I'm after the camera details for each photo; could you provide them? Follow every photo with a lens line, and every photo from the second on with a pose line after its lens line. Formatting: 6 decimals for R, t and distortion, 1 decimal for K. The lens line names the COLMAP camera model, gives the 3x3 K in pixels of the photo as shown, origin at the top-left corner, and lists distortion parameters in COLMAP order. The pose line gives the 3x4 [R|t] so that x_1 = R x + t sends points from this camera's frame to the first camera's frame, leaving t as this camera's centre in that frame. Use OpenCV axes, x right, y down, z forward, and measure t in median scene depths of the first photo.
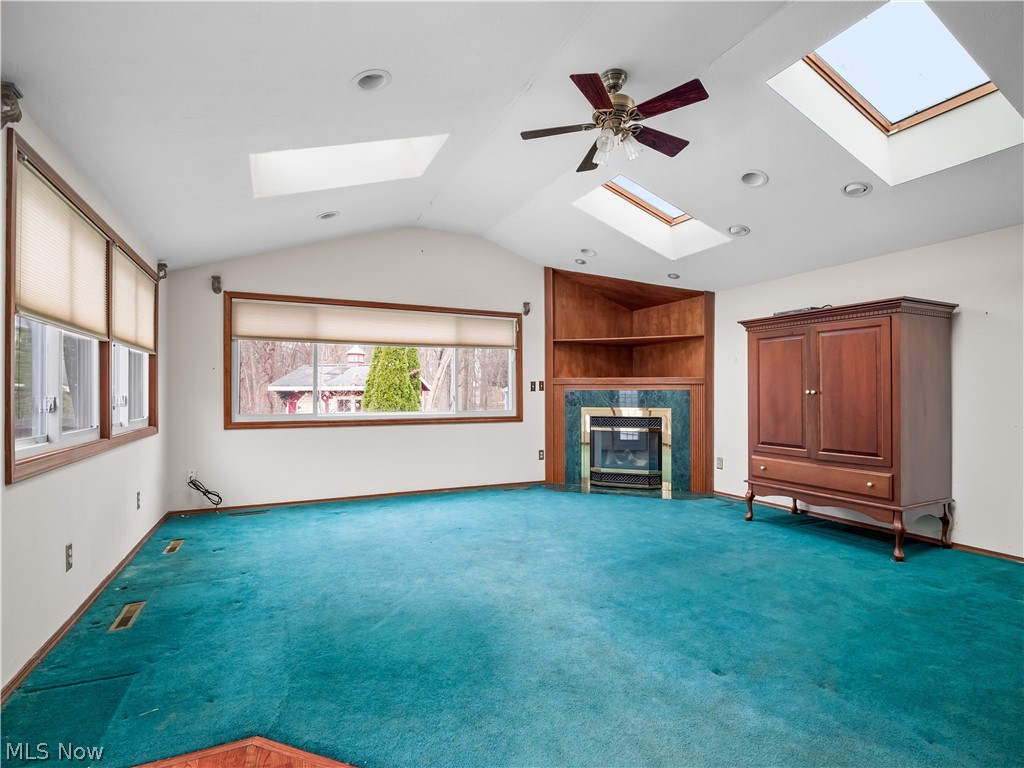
lens RADIAL K [[501.5, 0, 510.0], [0, 501.5, 377.5], [0, 0, 1]] dist [0.000998, -0.010011]
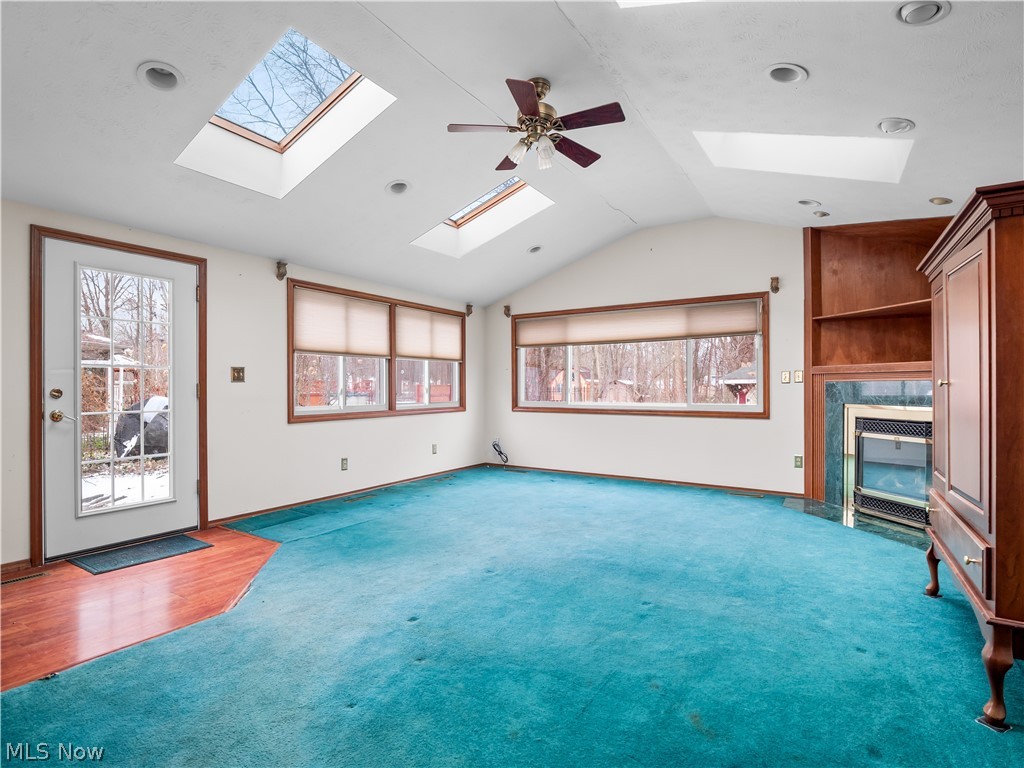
lens RADIAL K [[492.1, 0, 512.0], [0, 492.1, 384.0], [0, 0, 1]] dist [-0.000142, -0.000518]
pose [[0.543036, -0.006135, -0.839687, 0.615603], [0.028210, 0.999542, 0.010941, 0.008782], [0.839235, -0.029629, 0.542960, 0.231740]]
